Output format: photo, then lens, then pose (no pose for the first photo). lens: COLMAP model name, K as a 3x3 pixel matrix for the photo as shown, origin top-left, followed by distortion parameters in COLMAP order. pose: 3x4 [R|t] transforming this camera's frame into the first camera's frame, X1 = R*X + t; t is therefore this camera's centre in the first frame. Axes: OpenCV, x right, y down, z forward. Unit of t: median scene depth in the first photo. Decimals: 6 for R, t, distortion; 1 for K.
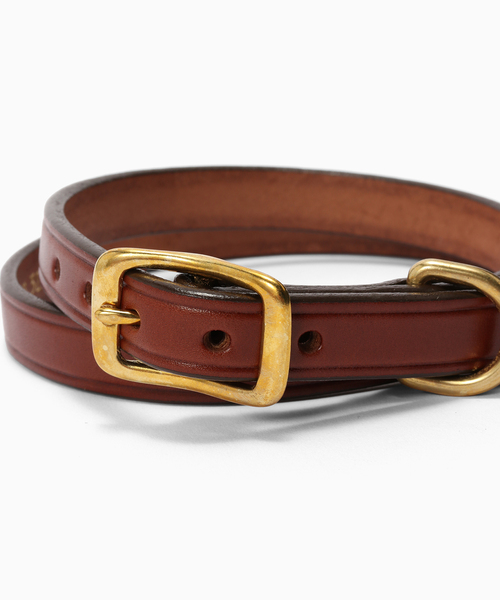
lens RADIAL K [[1583.2, 0, 250.2], [0, 1583.2, 300.9], [0, 0, 1]] dist [-0.466408, 0.000000]
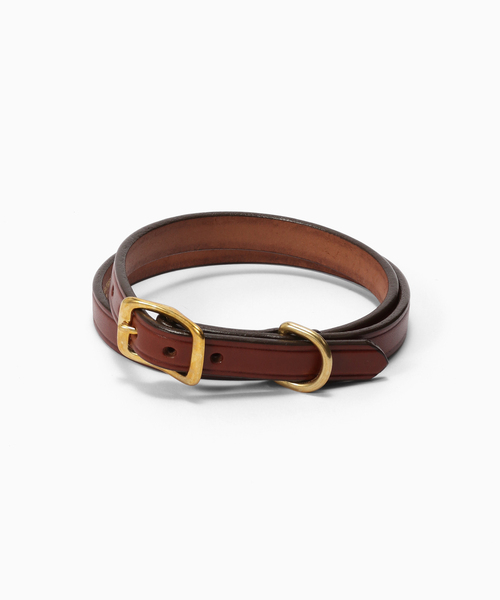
lens RADIAL K [[1583.2, 0, 250.0], [0, 1583.2, 299.8], [0, 0, 1]] dist [-0.466408, 0.000000]
pose [[0.981885, 0.144511, -0.122553, 0.309729], [-0.132313, 0.985898, 0.102466, -0.254499], [0.135632, -0.084395, 0.987158, -0.970167]]
